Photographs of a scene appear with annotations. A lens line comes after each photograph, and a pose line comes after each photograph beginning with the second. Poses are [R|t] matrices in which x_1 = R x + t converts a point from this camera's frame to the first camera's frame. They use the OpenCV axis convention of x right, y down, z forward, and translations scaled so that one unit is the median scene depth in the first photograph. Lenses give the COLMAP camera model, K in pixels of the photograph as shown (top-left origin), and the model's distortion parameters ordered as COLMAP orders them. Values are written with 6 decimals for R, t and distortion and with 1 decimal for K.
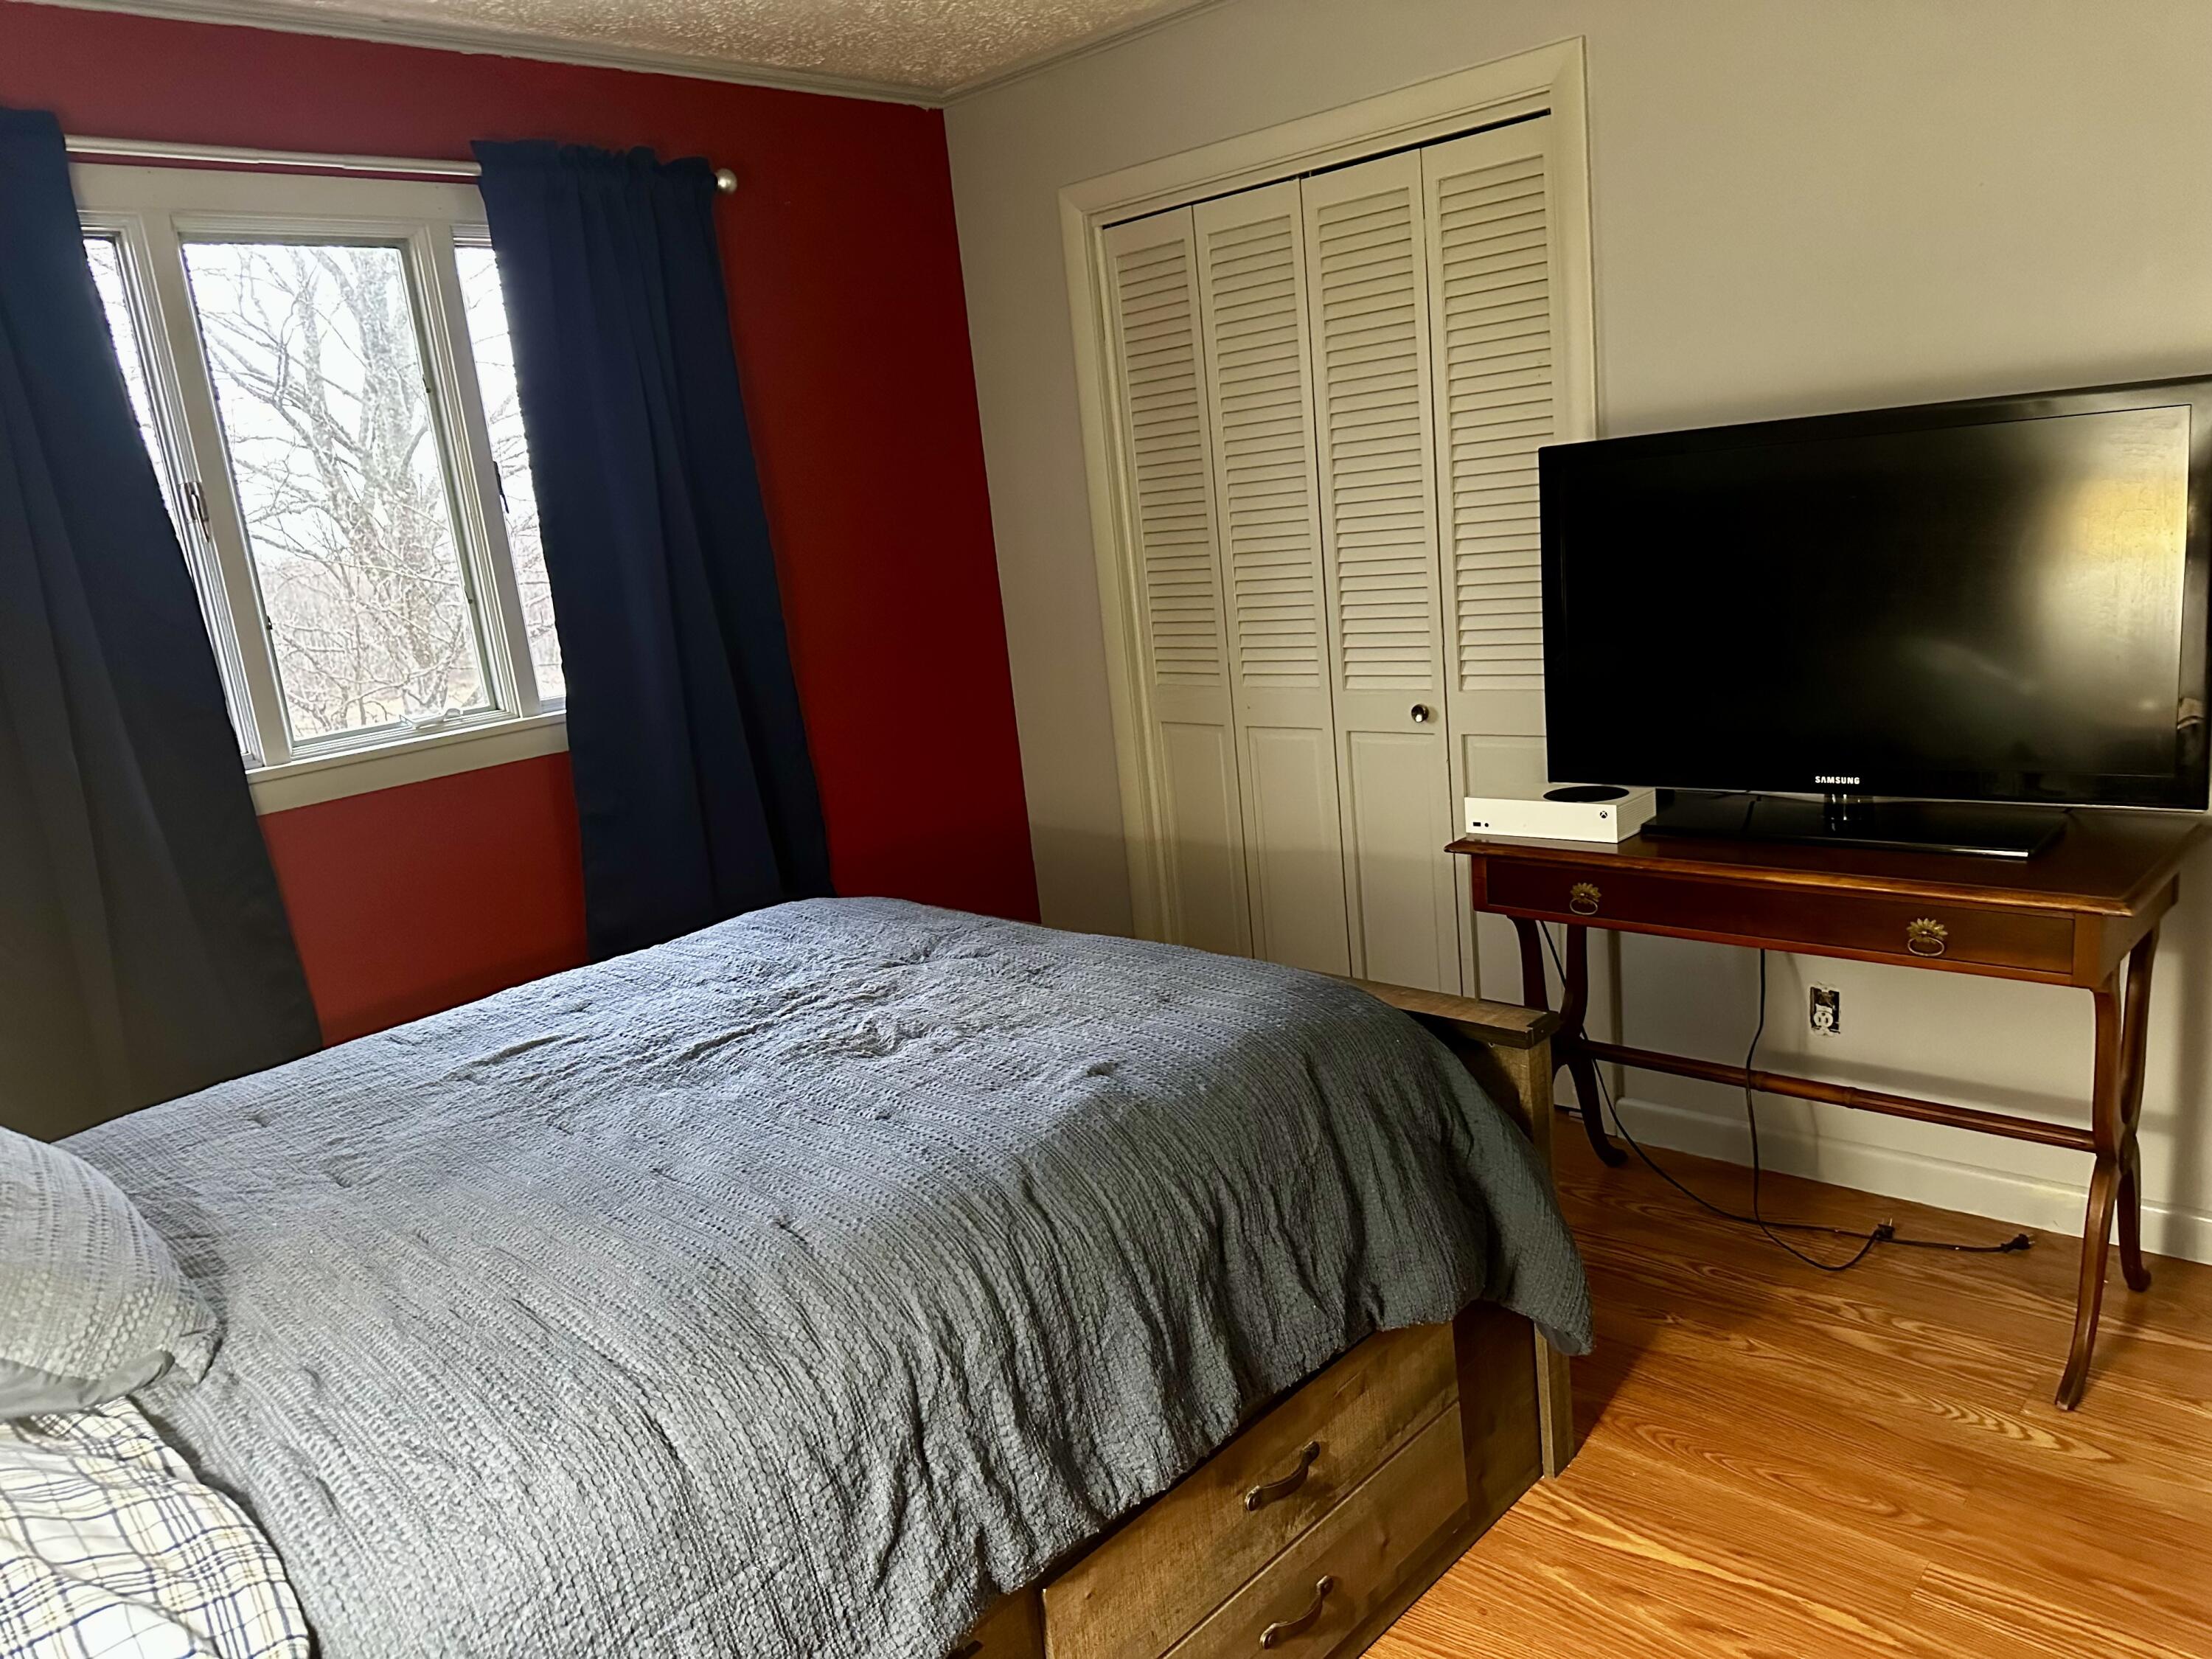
lens RADIAL K [[1560.5, 0, 1096.4], [0, 1560.5, 833.1], [0, 0, 1]] dist [0.024331, -0.012386]
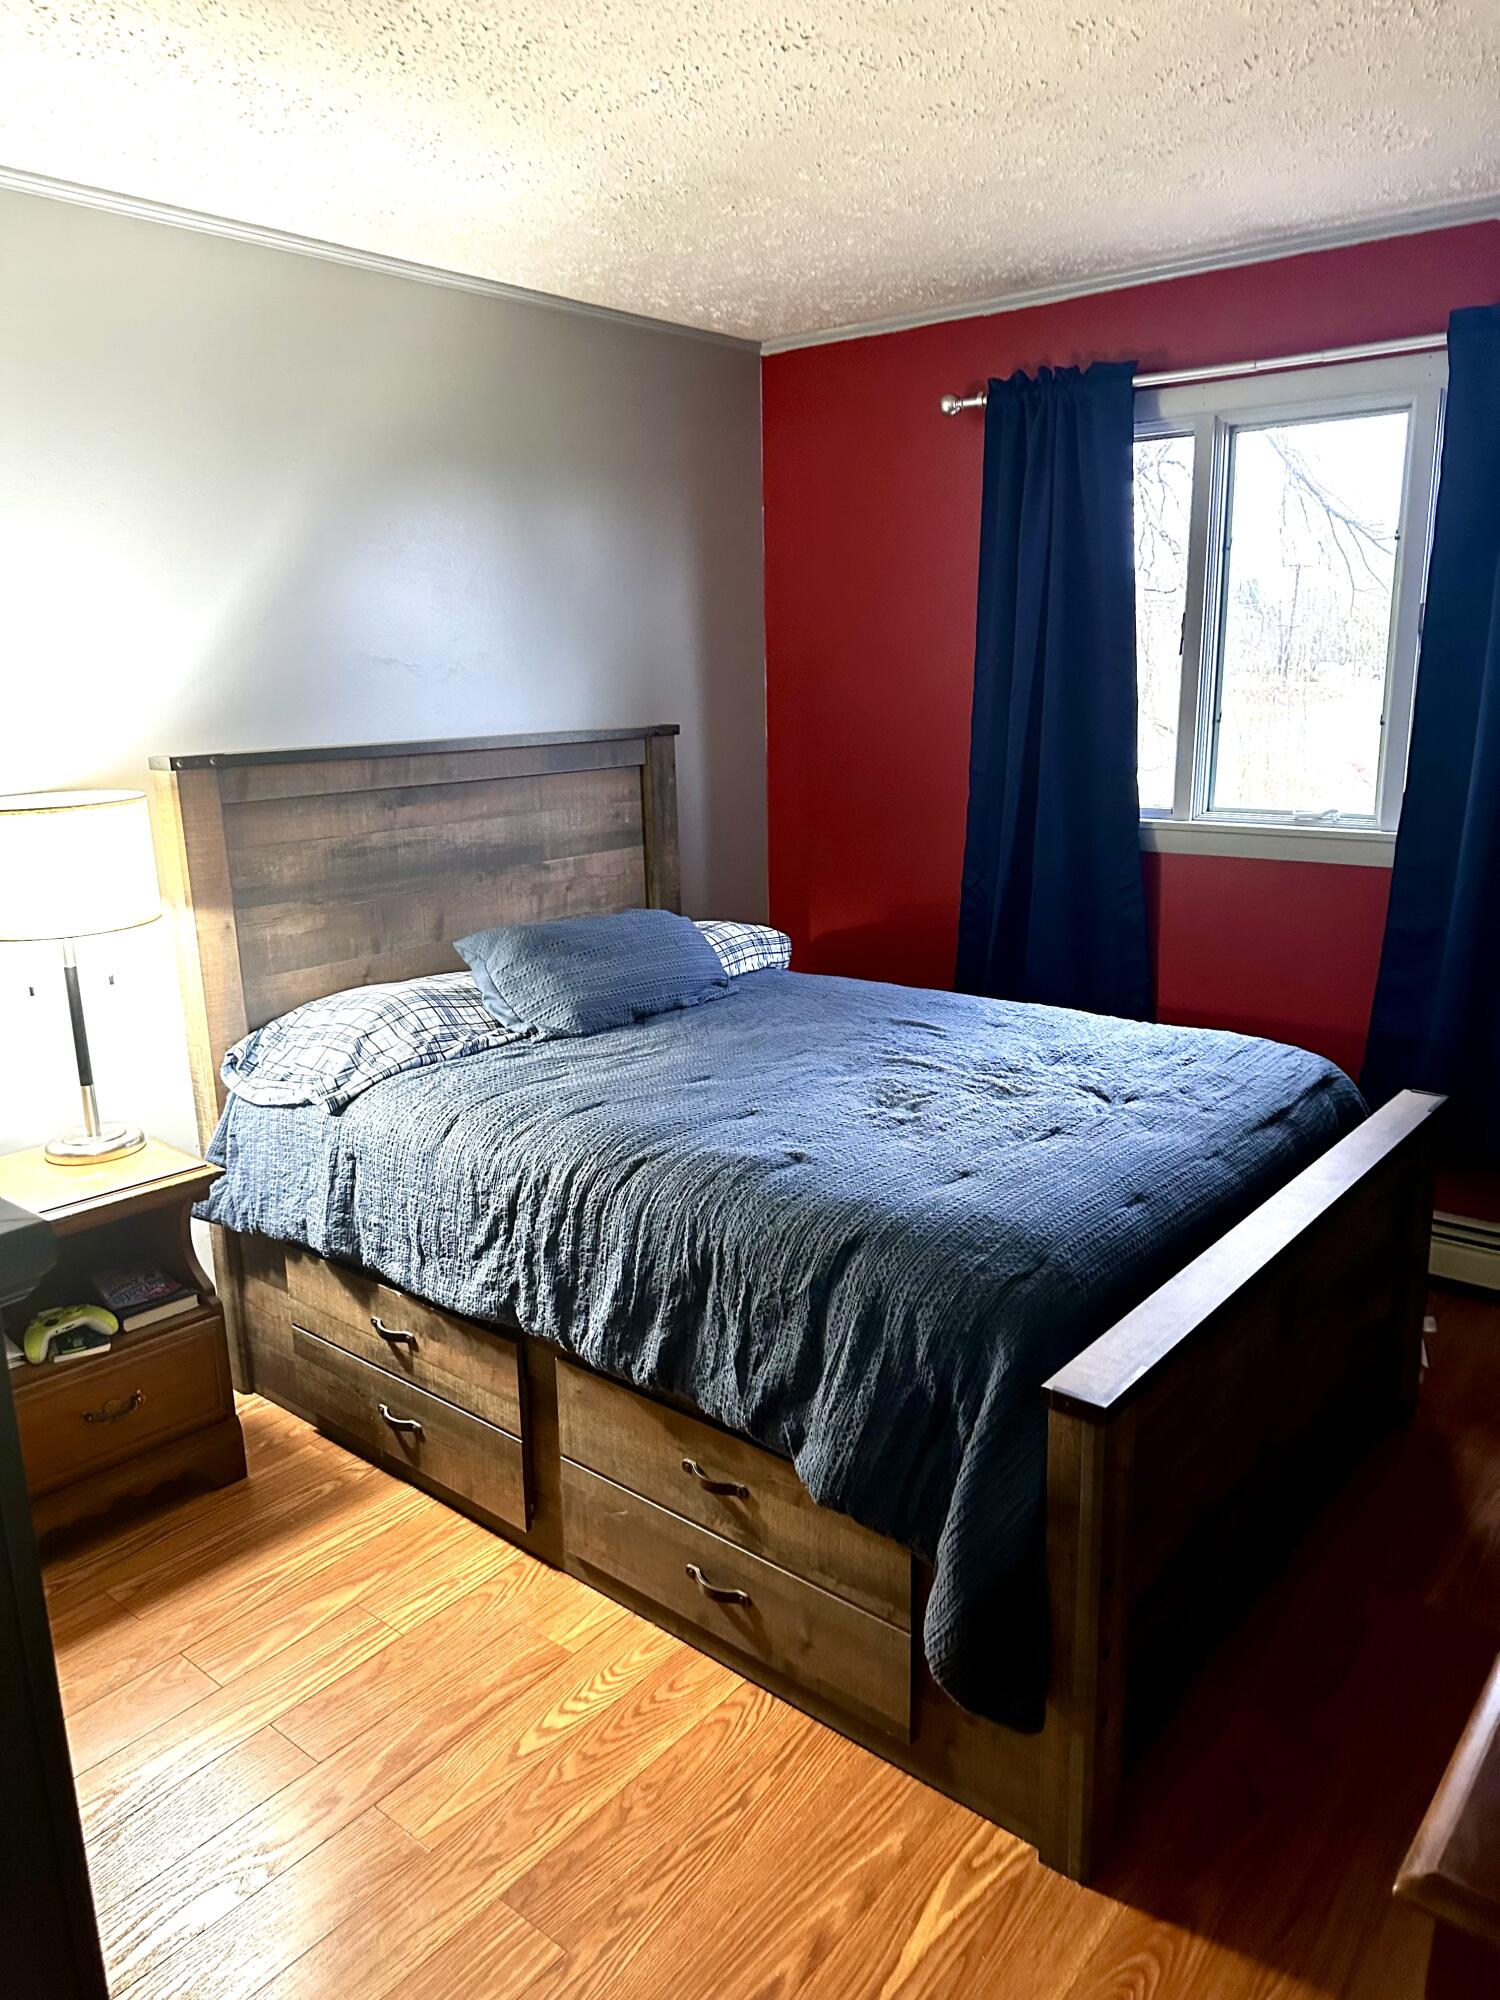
lens RADIAL K [[1411.0, 0, 741.1], [0, 1411.0, 1004.8], [0, 0, 1]] dist [0.024331, -0.012386]
pose [[0.064116, 0.340441, -0.938078, 0.918854], [-0.203880, 0.924654, 0.321634, -0.291530], [0.976894, 0.170633, 0.128694, 0.661579]]
